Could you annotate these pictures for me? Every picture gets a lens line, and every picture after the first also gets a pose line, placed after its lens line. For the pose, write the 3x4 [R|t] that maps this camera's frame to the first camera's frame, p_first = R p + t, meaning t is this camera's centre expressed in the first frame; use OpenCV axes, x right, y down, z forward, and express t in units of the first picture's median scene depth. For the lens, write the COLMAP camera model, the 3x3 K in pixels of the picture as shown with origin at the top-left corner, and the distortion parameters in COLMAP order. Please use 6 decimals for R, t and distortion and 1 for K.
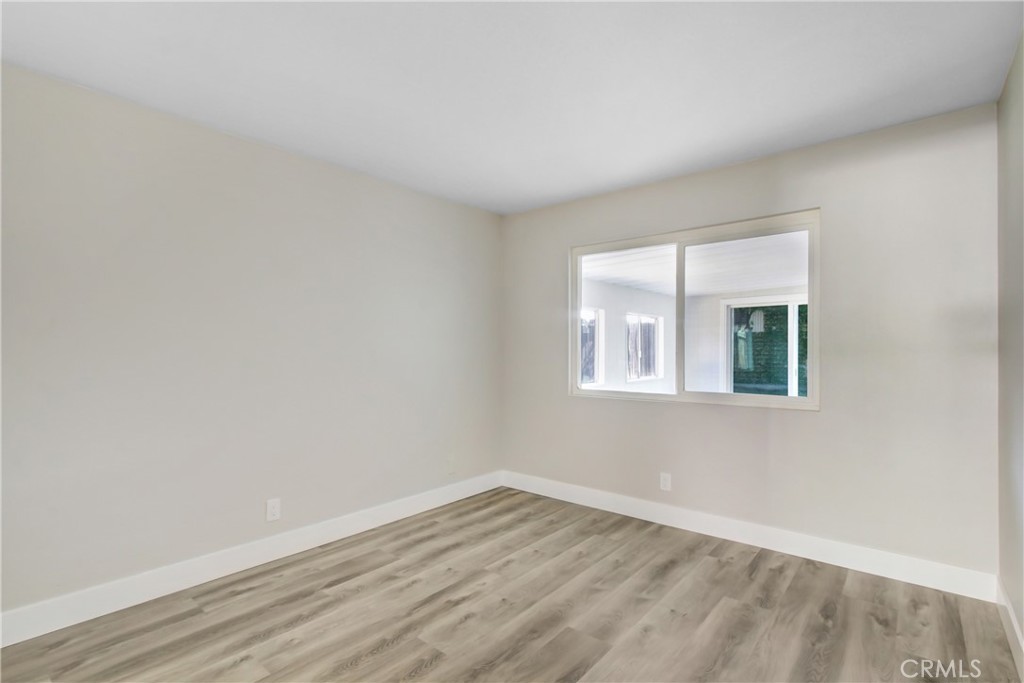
lens RADIAL K [[487.9, 0, 514.7], [0, 487.9, 343.2], [0, 0, 1]] dist [-0.013902, 0.001184]
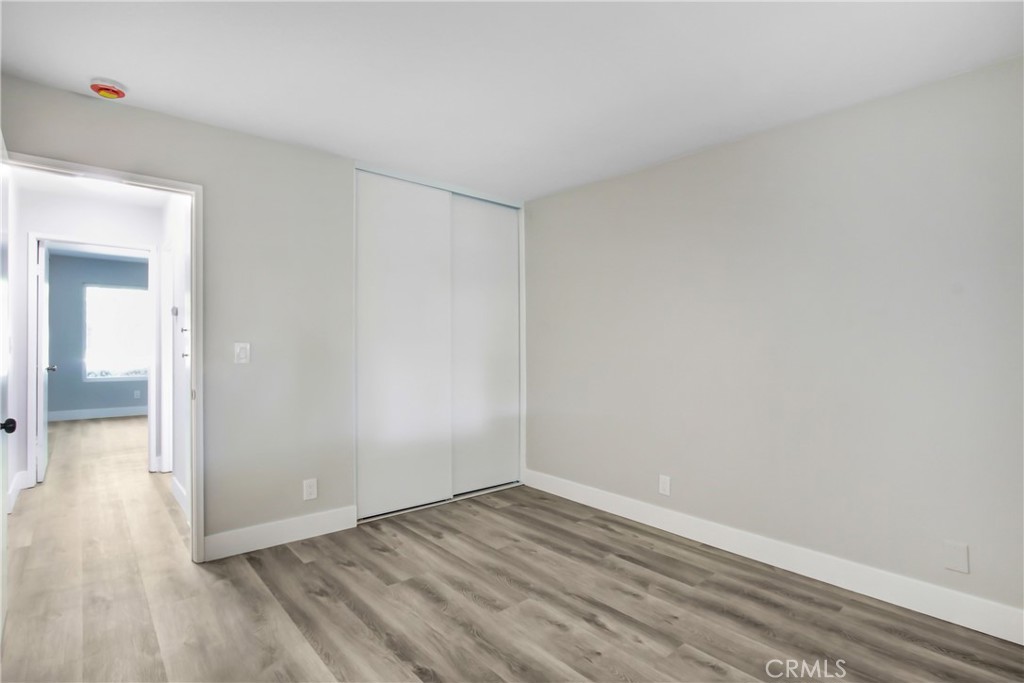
lens RADIAL K [[487.9, 0, 514.9], [0, 487.9, 342.9], [0, 0, 1]] dist [-0.013902, 0.001184]
pose [[-0.149131, -0.000454, -0.988817, 0.738008], [0.005245, 0.999985, -0.001250, 0.019283], [0.988804, -0.005373, -0.149126, 0.930491]]
